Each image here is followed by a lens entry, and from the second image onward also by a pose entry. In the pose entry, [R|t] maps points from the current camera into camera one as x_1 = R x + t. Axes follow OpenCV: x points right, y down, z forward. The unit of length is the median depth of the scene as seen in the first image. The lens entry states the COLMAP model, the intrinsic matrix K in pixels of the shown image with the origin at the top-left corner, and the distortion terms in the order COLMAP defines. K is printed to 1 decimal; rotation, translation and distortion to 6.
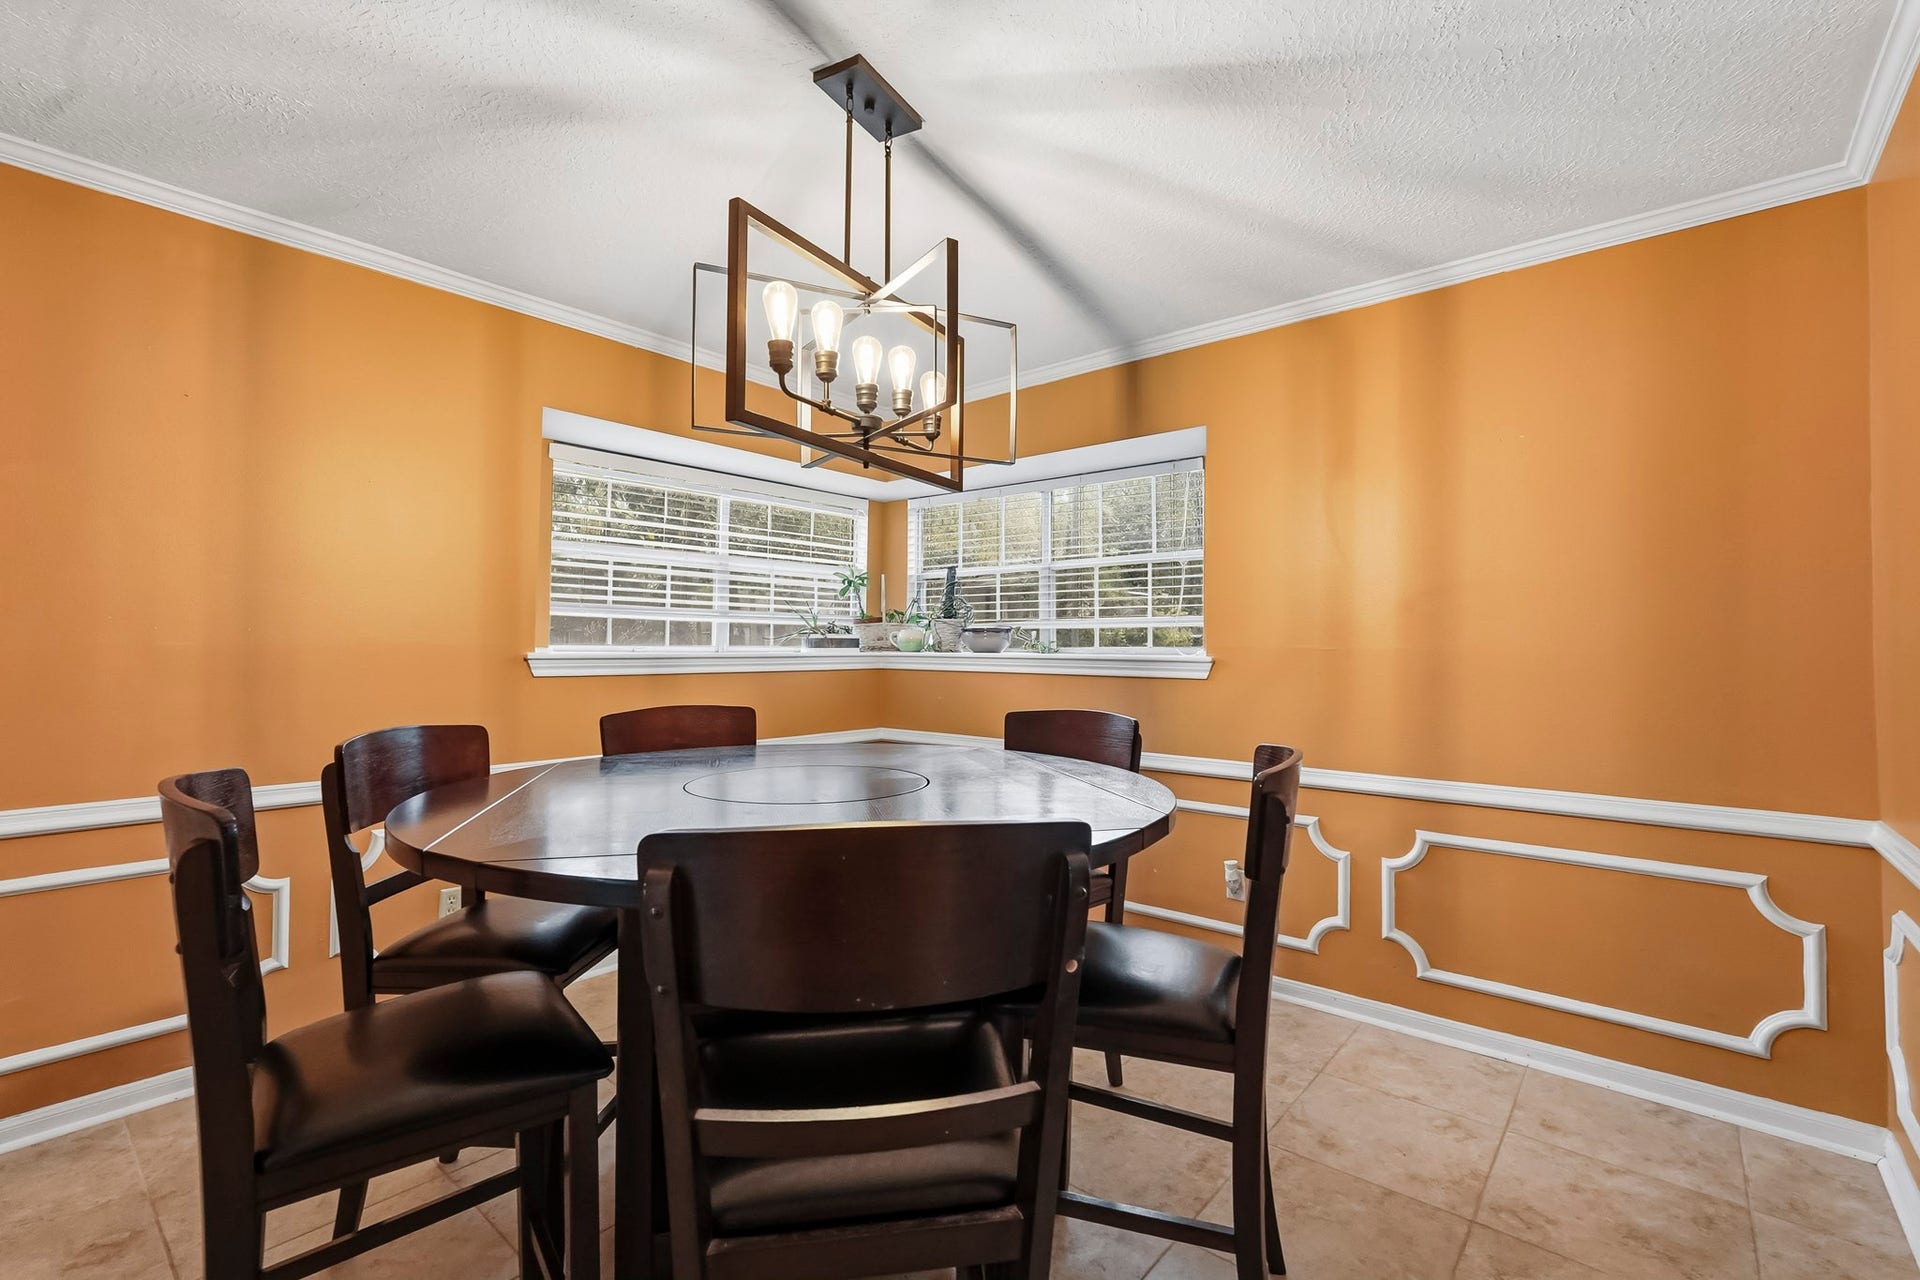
lens RADIAL K [[856.9, 0, 954.1], [0, 856.9, 641.0], [0, 0, 1]] dist [0.004034, 0.001069]
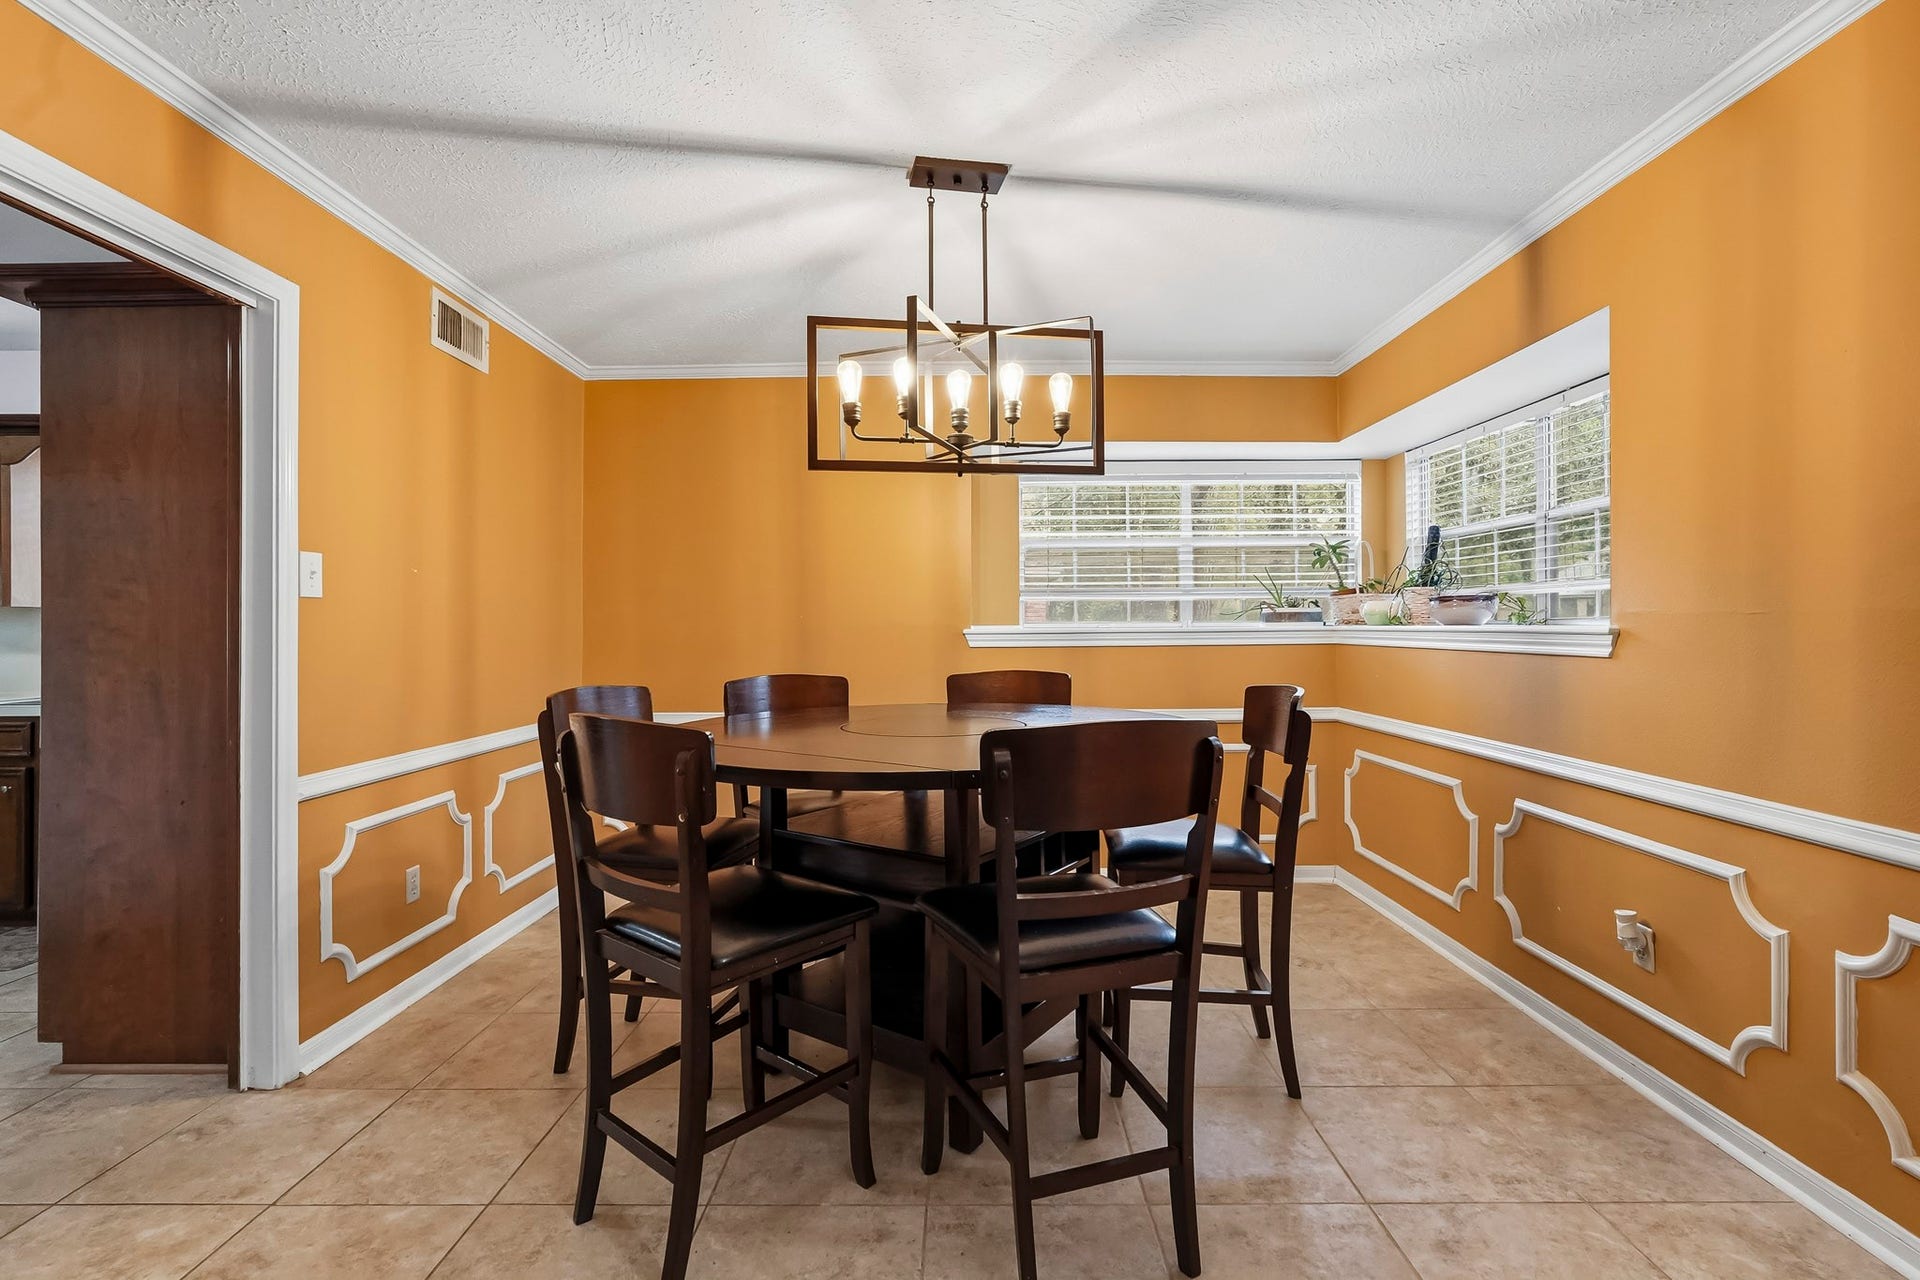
lens RADIAL K [[856.9, 0, 959.9], [0, 856.9, 635.7], [0, 0, 1]] dist [0.004034, 0.001069]
pose [[0.652157, -0.002478, -0.758080, 0.458804], [0.016608, 0.999801, 0.011020, 0.008202], [0.757902, -0.019777, 0.652069, 0.103172]]
